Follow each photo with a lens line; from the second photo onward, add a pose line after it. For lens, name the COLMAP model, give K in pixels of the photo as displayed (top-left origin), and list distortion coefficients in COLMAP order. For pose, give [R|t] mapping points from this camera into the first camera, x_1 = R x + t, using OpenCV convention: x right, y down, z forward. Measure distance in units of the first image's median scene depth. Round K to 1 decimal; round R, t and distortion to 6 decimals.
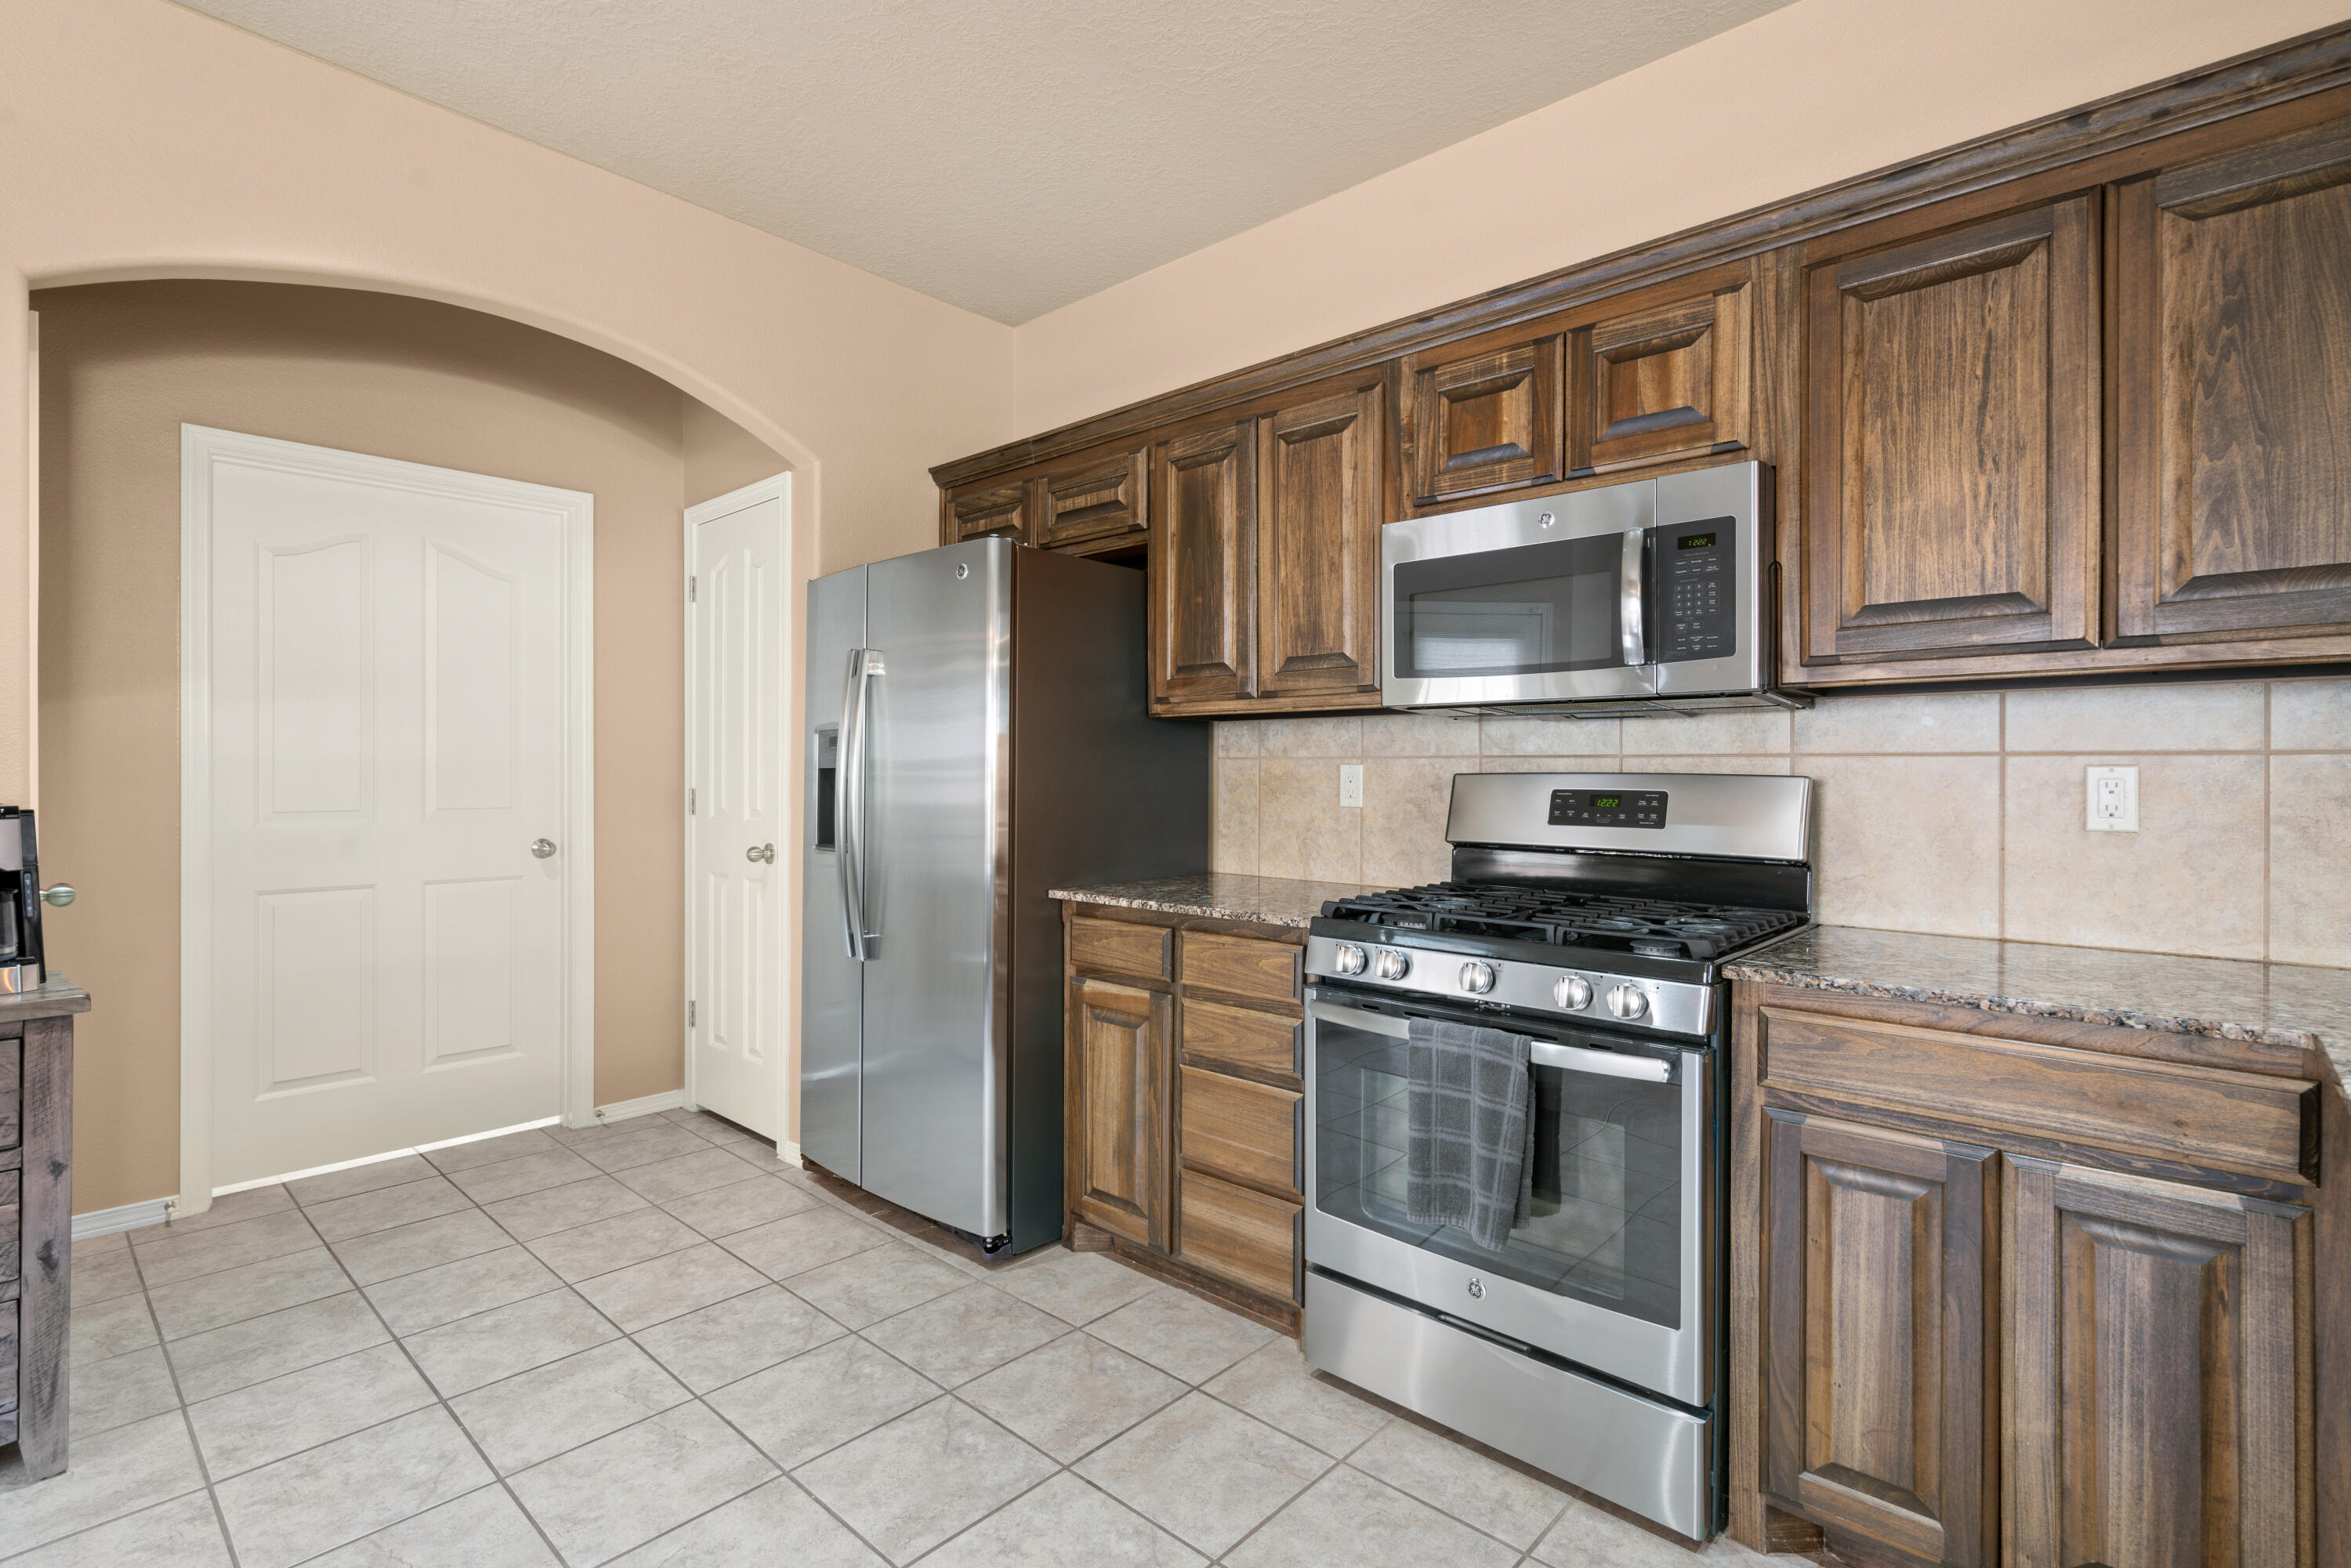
lens RADIAL K [[1117.9, 0, 1162.3], [0, 1117.9, 772.7], [0, 0, 1]] dist [-0.000224, 0.001065]
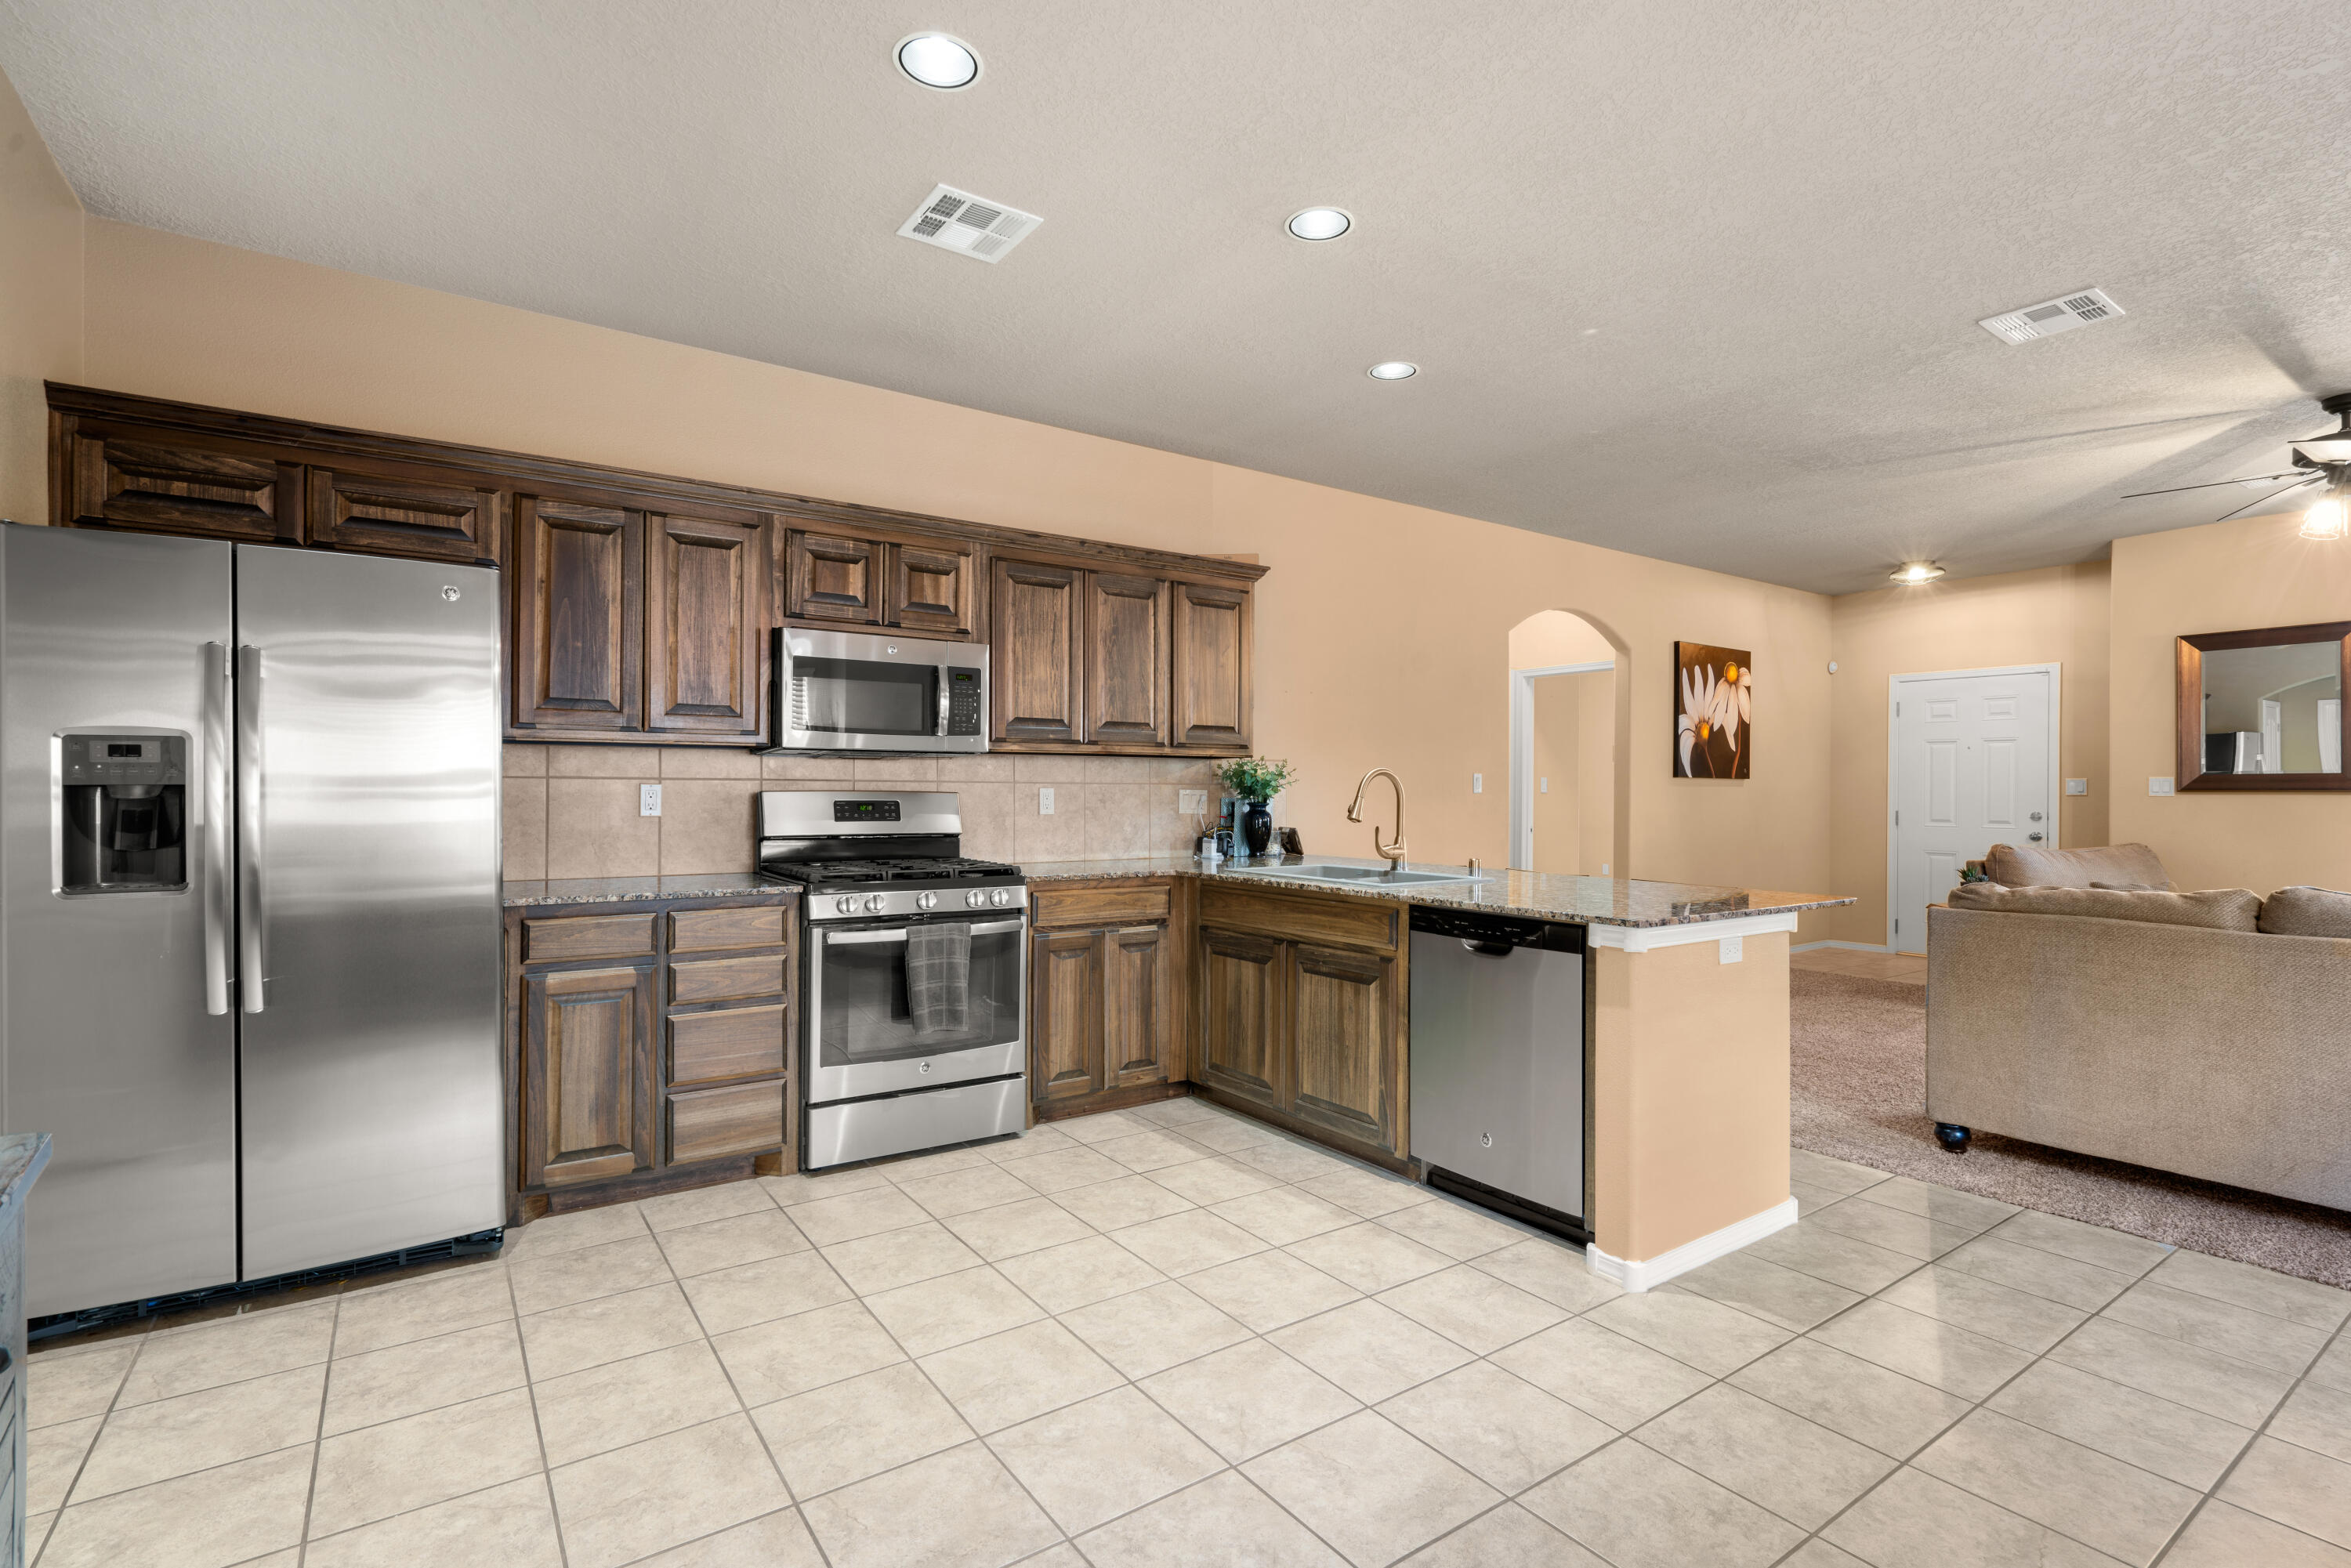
lens RADIAL K [[1098.0, 0, 1175.5], [0, 1098.0, 784.0], [0, 0, 1]] dist [-0.002401, 0.000310]
pose [[0.208913, 0.003921, 0.977926, -1.110423], [-0.002286, 0.999991, -0.003521, -0.004758], [-0.977932, -0.001500, 0.208920, 0.161539]]
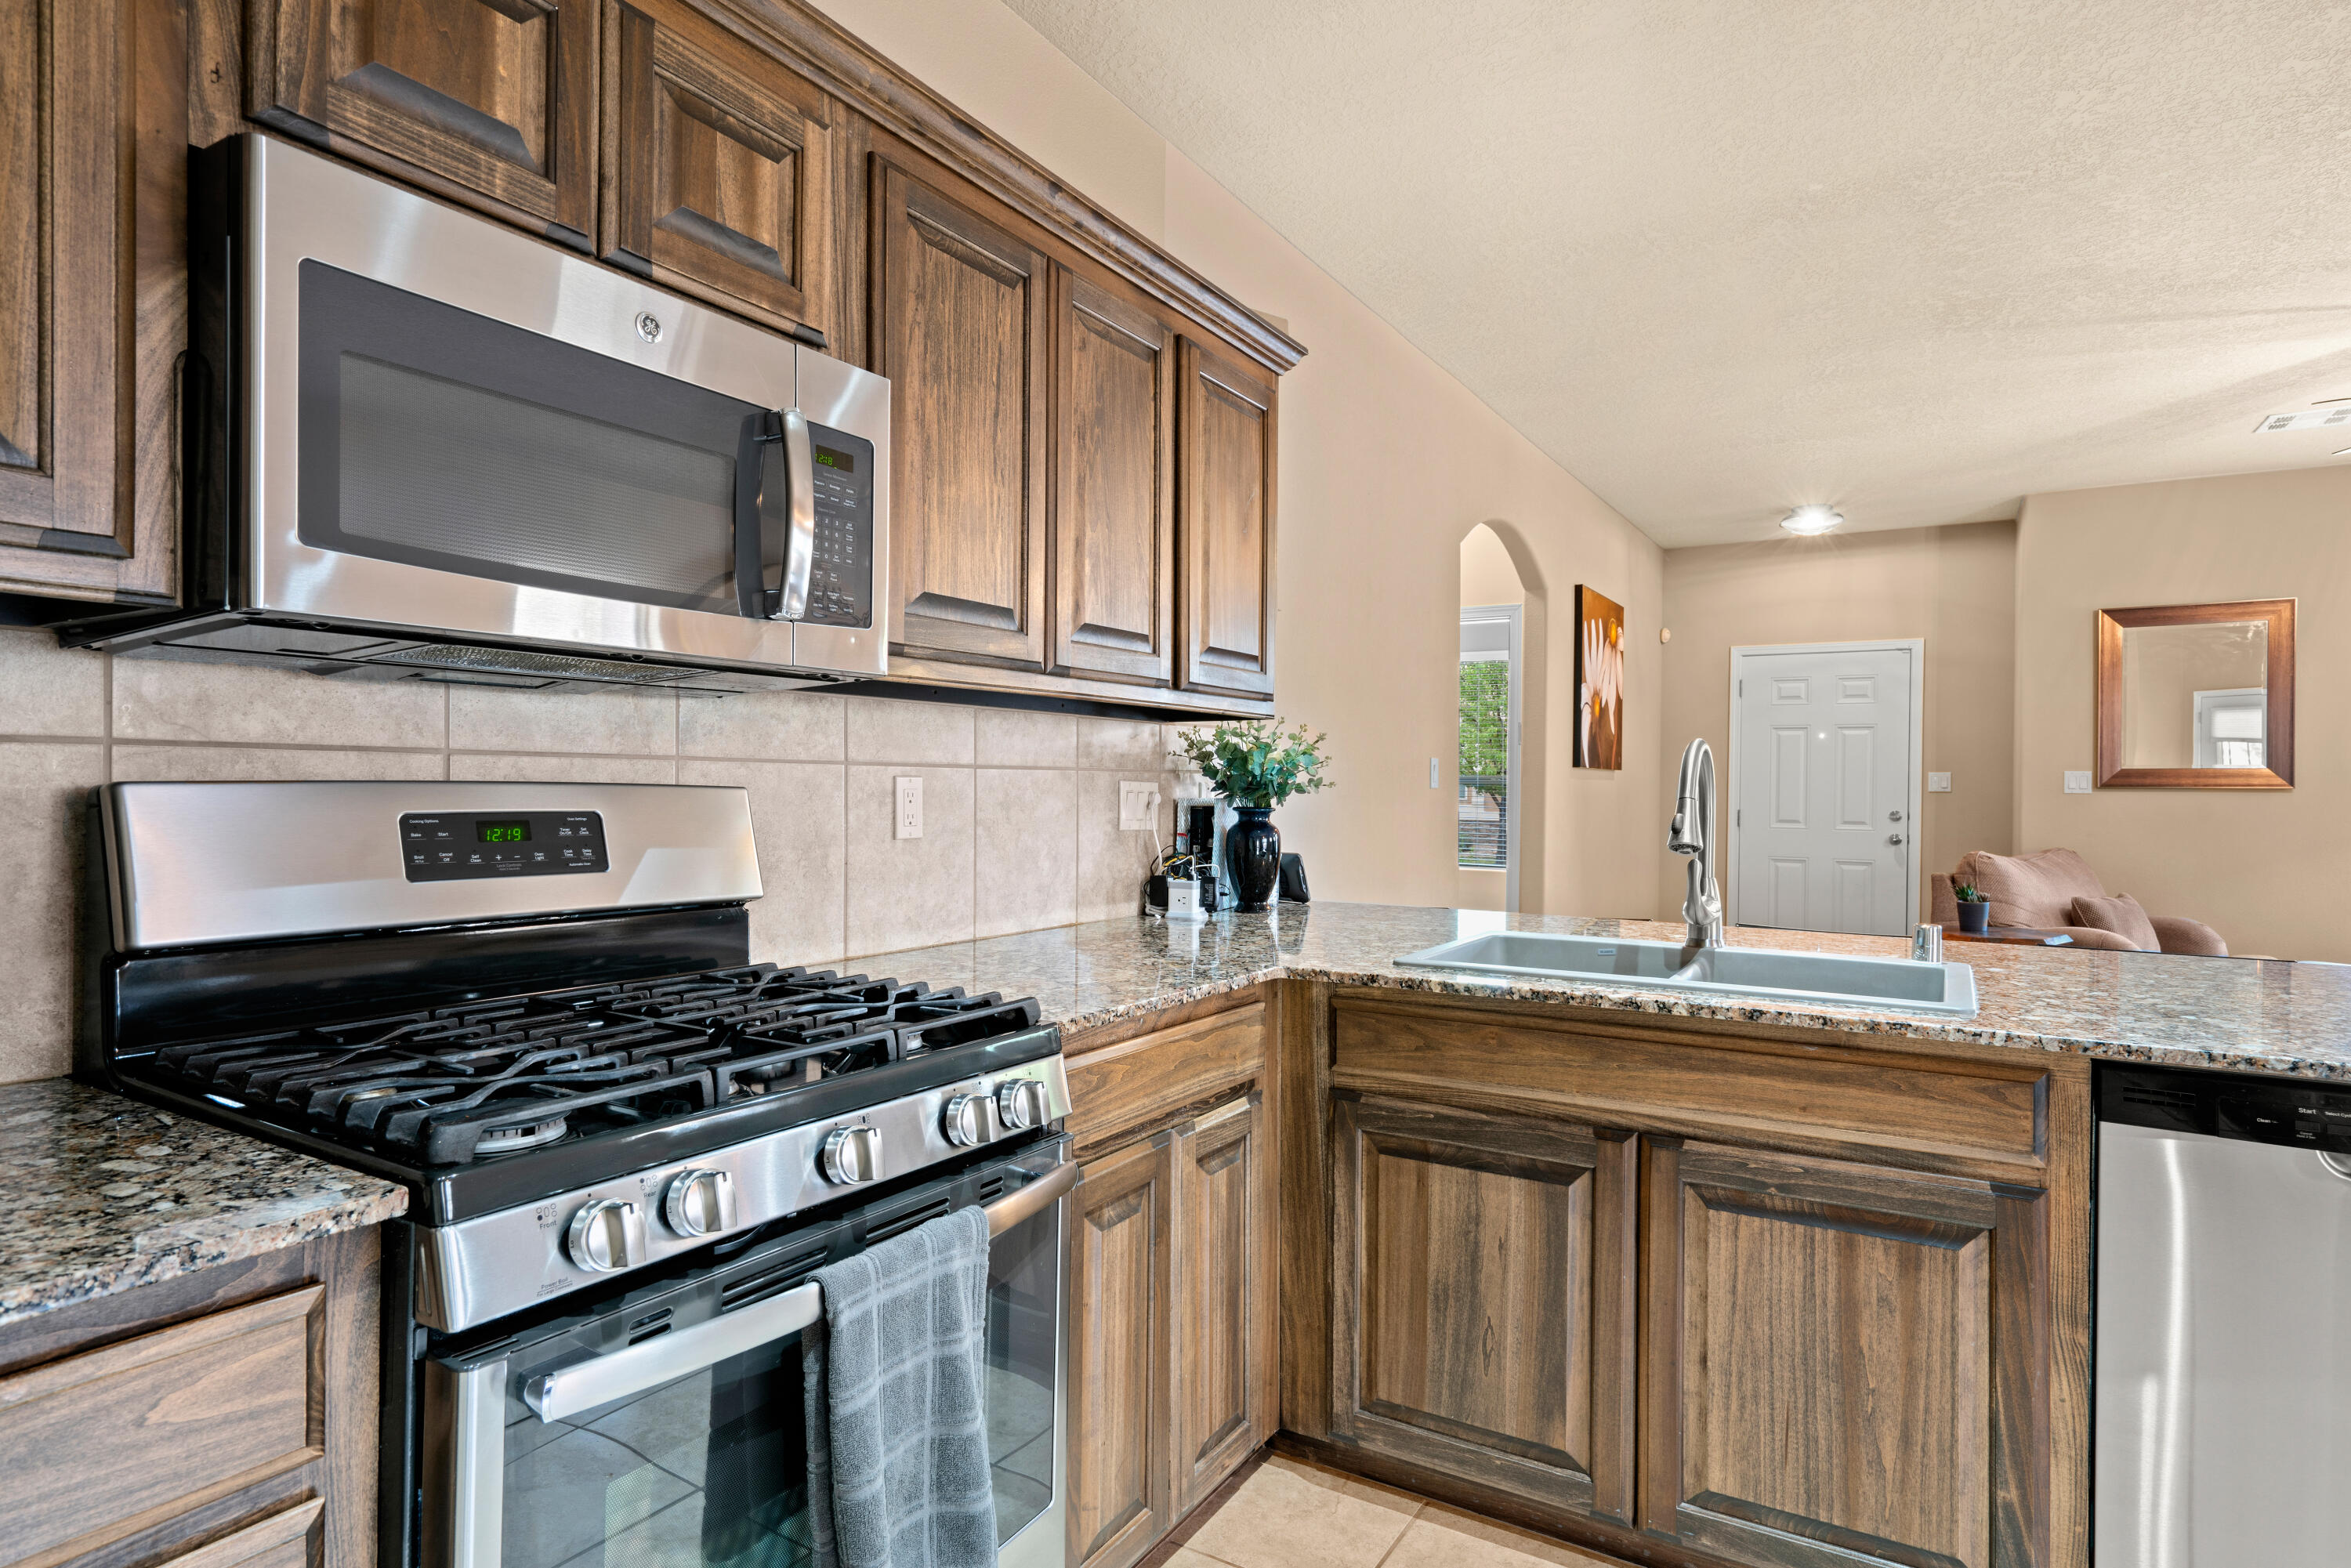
lens RADIAL K [[1266.0, 0, 1173.3], [0, 1266.0, 791.4], [0, 0, 1]] dist [0.003133, 0.002667]
pose [[-0.197381, -0.009179, 0.980284, -0.283383], [-0.006889, 0.999944, 0.007976, -0.002428], [-0.980303, -0.005179, -0.197433, 0.750557]]
